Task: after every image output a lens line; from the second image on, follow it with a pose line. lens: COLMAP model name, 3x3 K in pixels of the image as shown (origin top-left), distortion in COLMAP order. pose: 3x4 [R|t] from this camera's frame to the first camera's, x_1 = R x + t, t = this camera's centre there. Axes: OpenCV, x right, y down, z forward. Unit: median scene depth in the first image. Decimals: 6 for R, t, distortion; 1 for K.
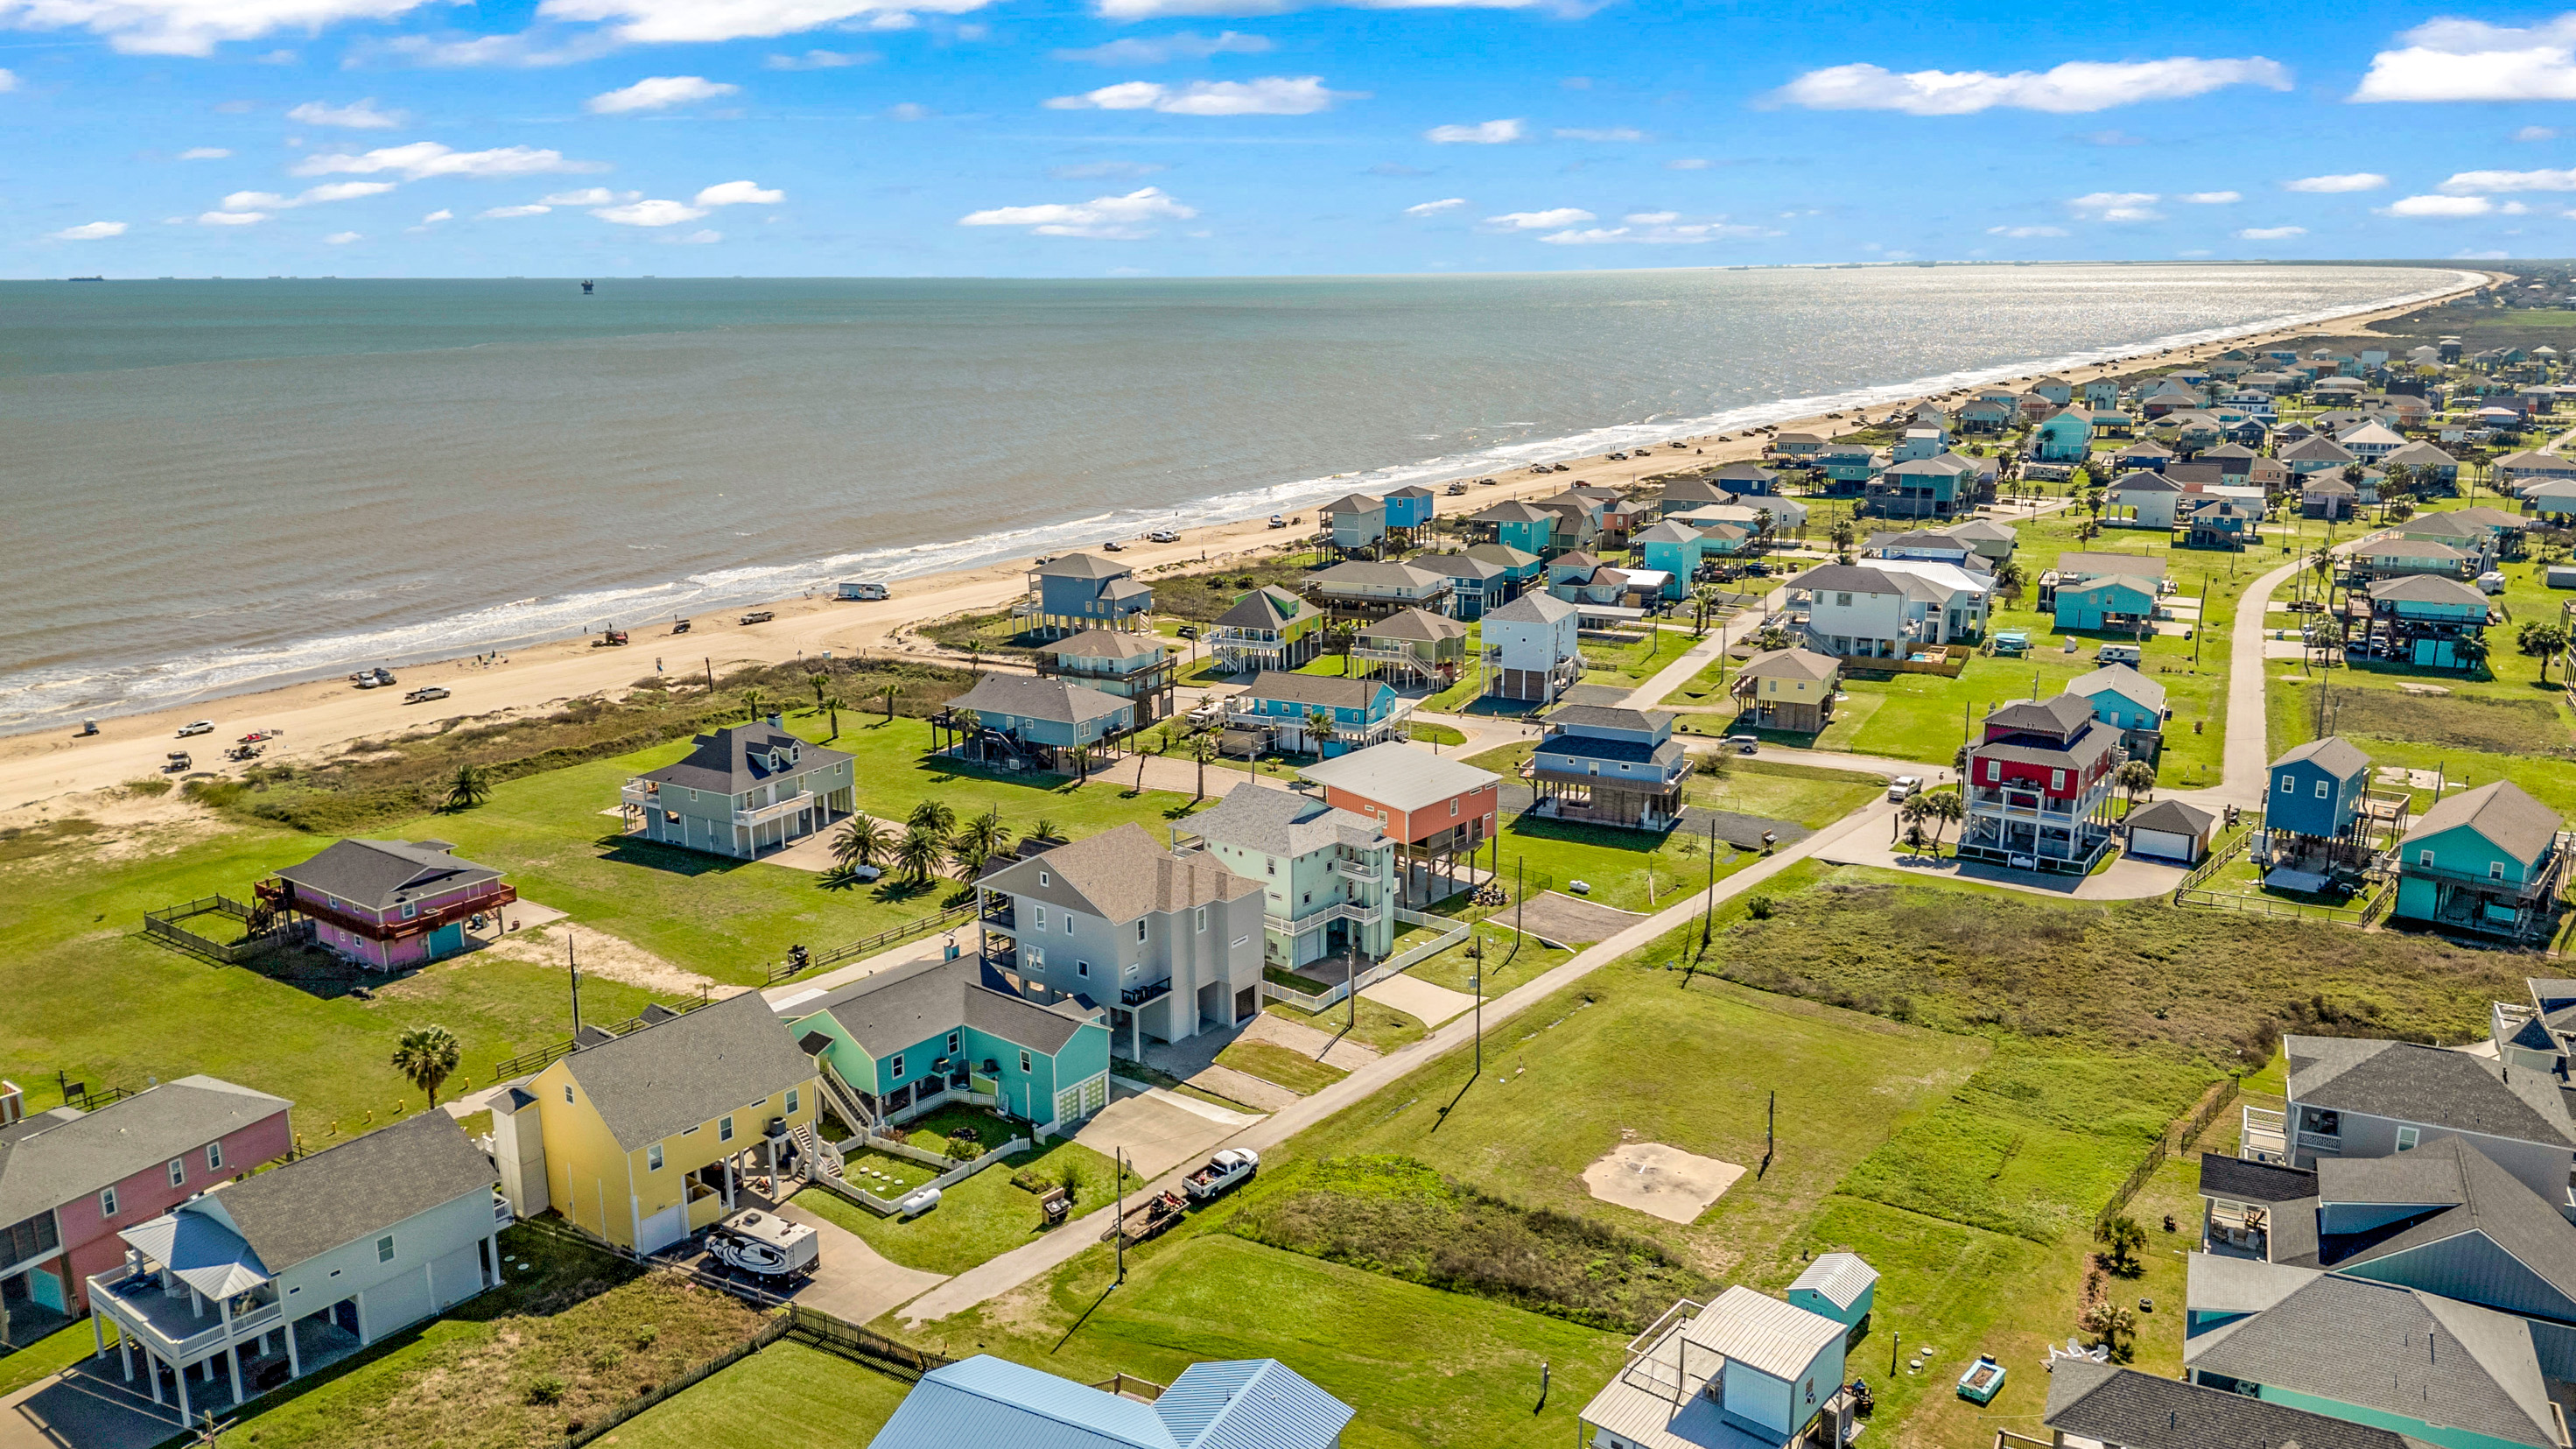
lens RADIAL K [[1779.3, 0, 1288.0], [0, 1779.3, 724.5], [0, 0, 1]] dist [0.024105, -0.003996]
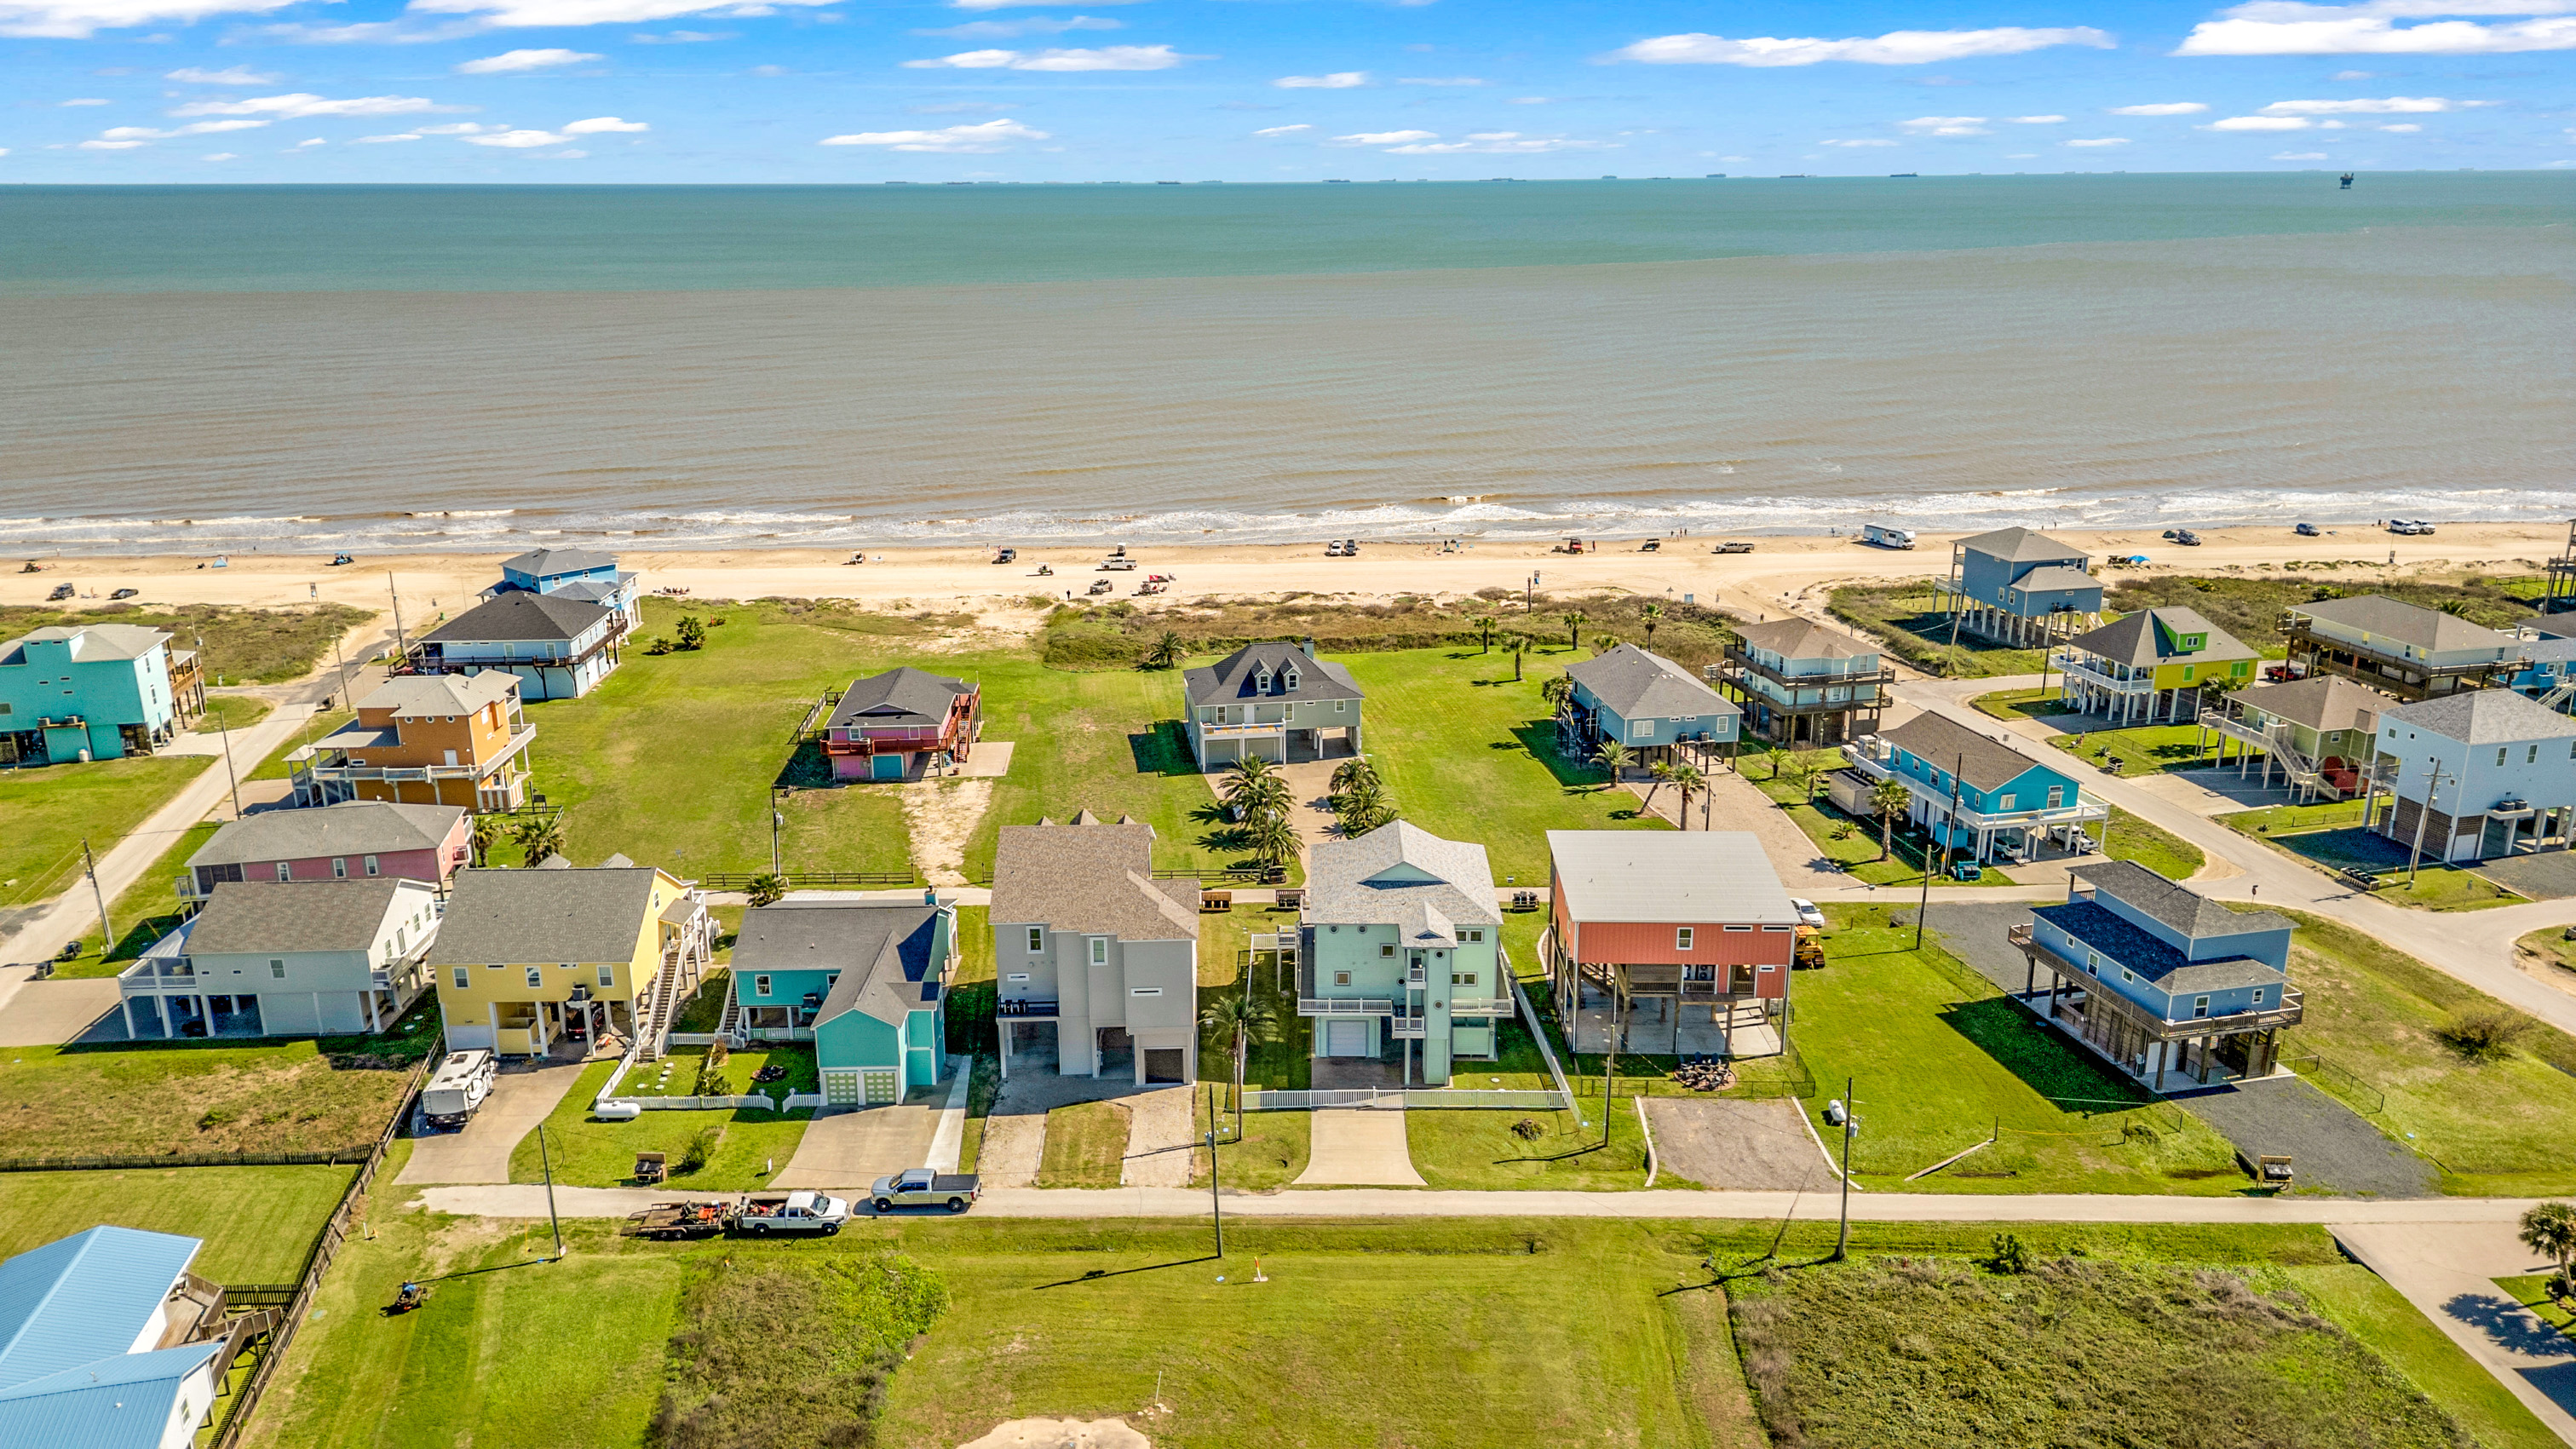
lens RADIAL K [[1779.0, 0, 1288.0], [0, 1779.0, 724.5], [0, 0, 1]] dist [0.024105, -0.003996]
pose [[0.649436, 0.225379, -0.726248, 0.524734], [-0.186075, 0.973133, 0.135601, -0.111020], [0.737298, 0.047072, 0.673926, 0.422438]]
